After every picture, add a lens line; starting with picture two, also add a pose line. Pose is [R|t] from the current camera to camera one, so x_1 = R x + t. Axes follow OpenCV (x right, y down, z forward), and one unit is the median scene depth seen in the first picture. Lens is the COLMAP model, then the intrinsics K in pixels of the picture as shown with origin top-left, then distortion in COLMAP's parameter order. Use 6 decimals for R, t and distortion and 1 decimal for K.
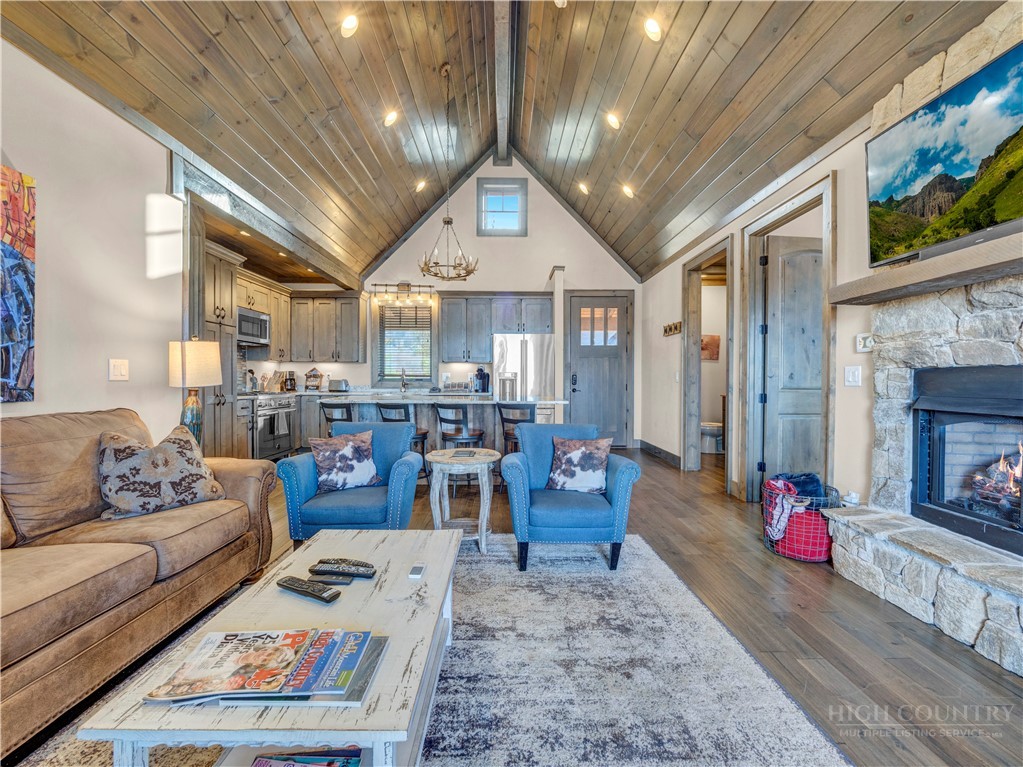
lens RADIAL K [[431.8, 0, 509.6], [0, 431.8, 381.6], [0, 0, 1]] dist [-0.004167, 0.000107]
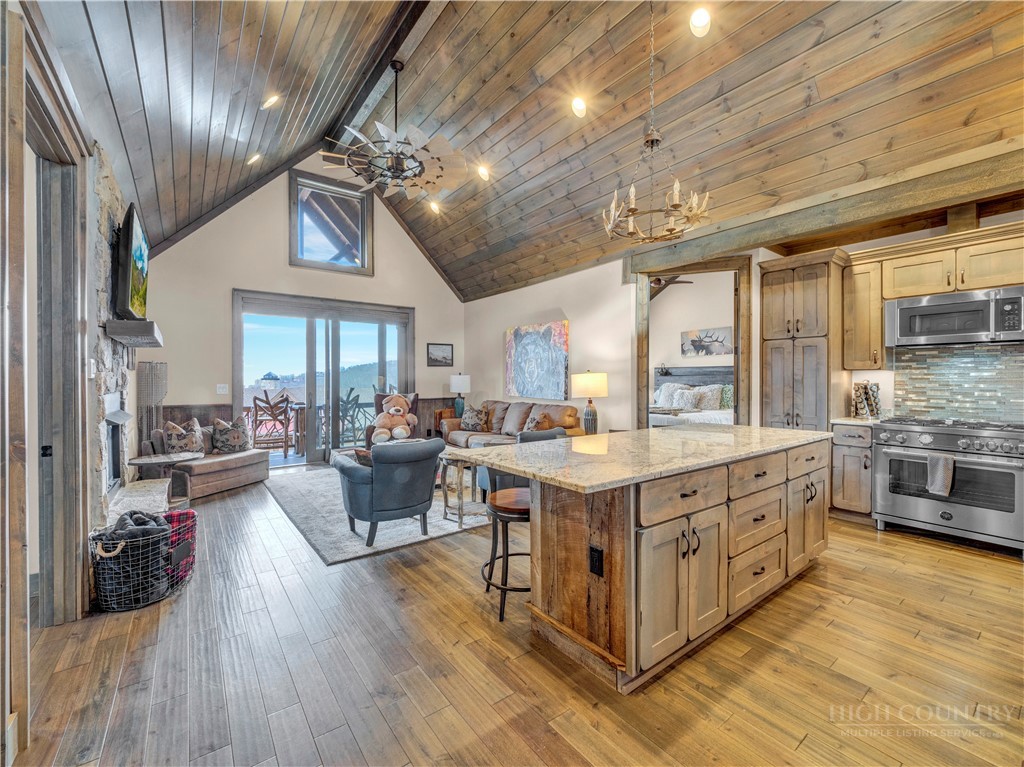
lens RADIAL K [[432.2, 0, 510.1], [0, 432.2, 381.5], [0, 0, 1]] dist [-0.004167, 0.000107]
pose [[-0.809620, 0.002110, -0.586951, 0.409492], [-0.004274, 0.999946, 0.009491, -0.051166], [0.586939, 0.010192, -0.809567, 1.532073]]
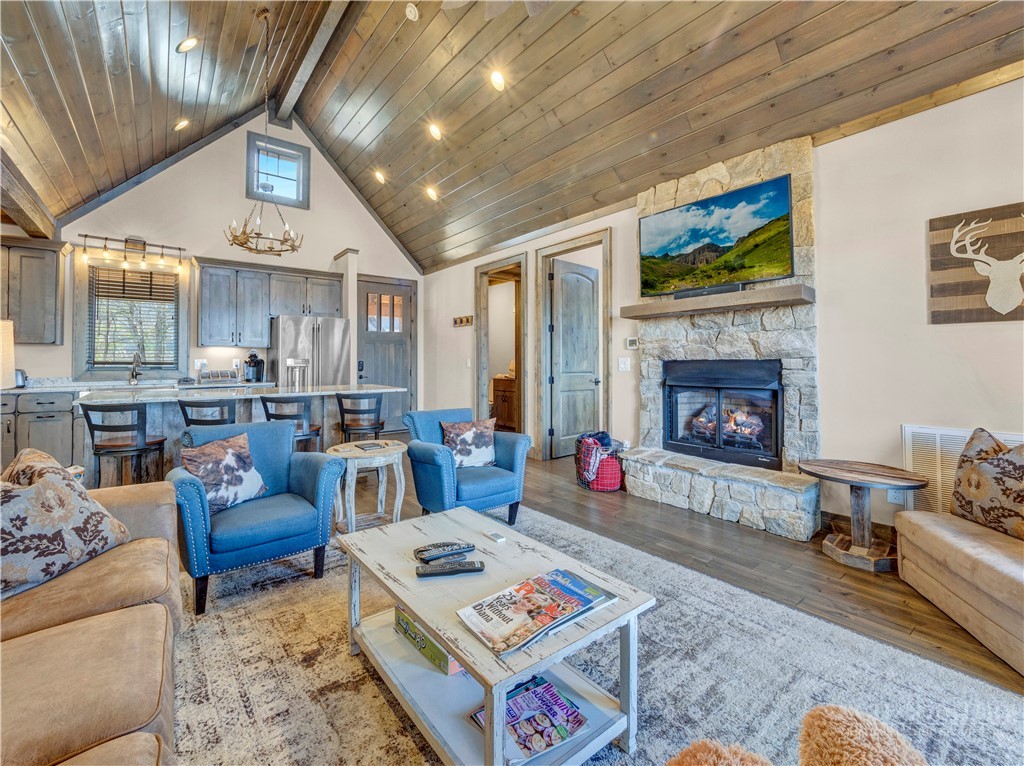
lens RADIAL K [[443.5, 0, 509.1], [0, 443.5, 351.8], [0, 0, 1]] dist [-0.001372, -0.000404]
pose [[0.795327, 0.009047, 0.606113, -0.331882], [0.007830, 0.999652, -0.025196, -0.014603], [-0.606130, 0.024785, 0.794979, -0.002624]]
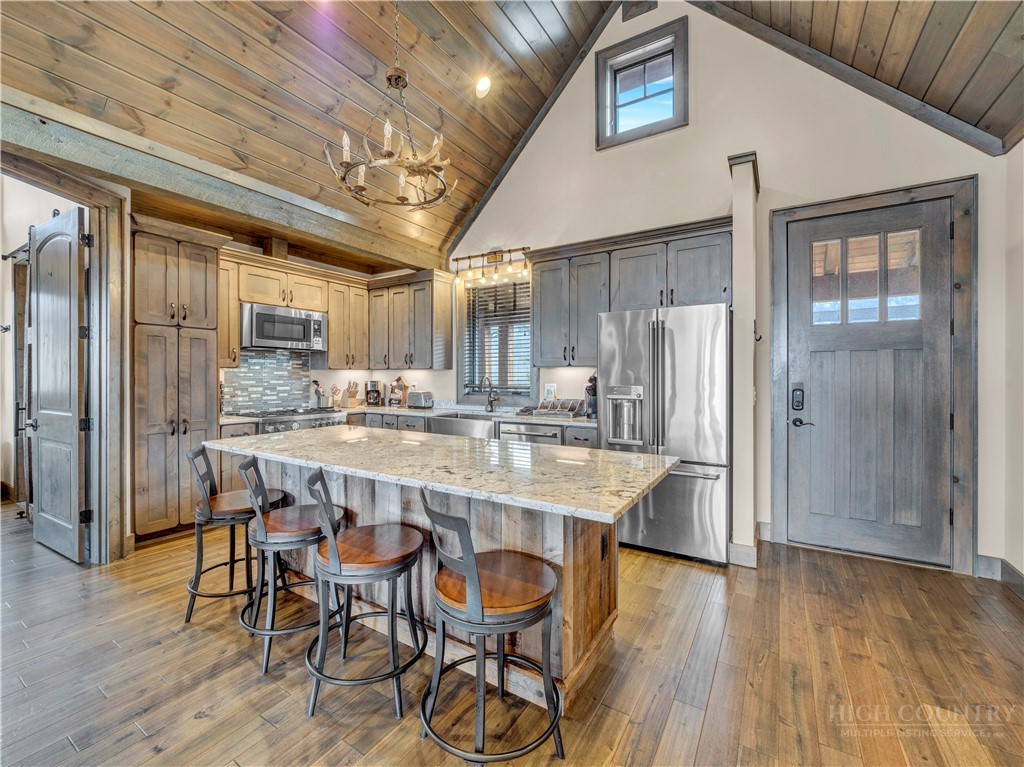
lens RADIAL K [[429.7, 0, 512.3], [0, 429.7, 376.5], [0, 0, 1]] dist [-0.002765, -0.000257]
pose [[0.839479, -0.002312, -0.543388, 0.252734], [-0.000448, 0.999988, -0.004948, -0.047544], [0.543393, 0.004397, 0.839467, 0.774069]]
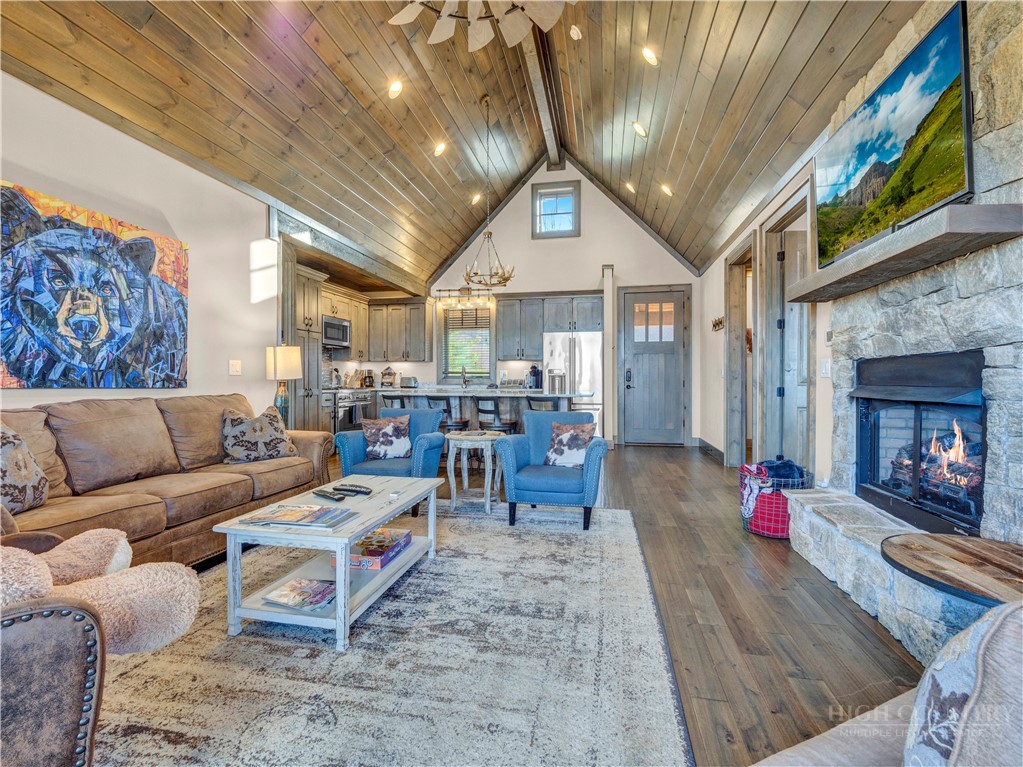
lens RADIAL K [[463.2, 0, 511.3], [0, 463.2, 379.9], [0, 0, 1]] dist [-0.002911, 0.001096]
pose [[0.977906, -0.002553, -0.209028, 0.190847], [0.001943, 0.999993, -0.003125, 0.012791], [0.209035, 0.002650, 0.977905, -0.192116]]
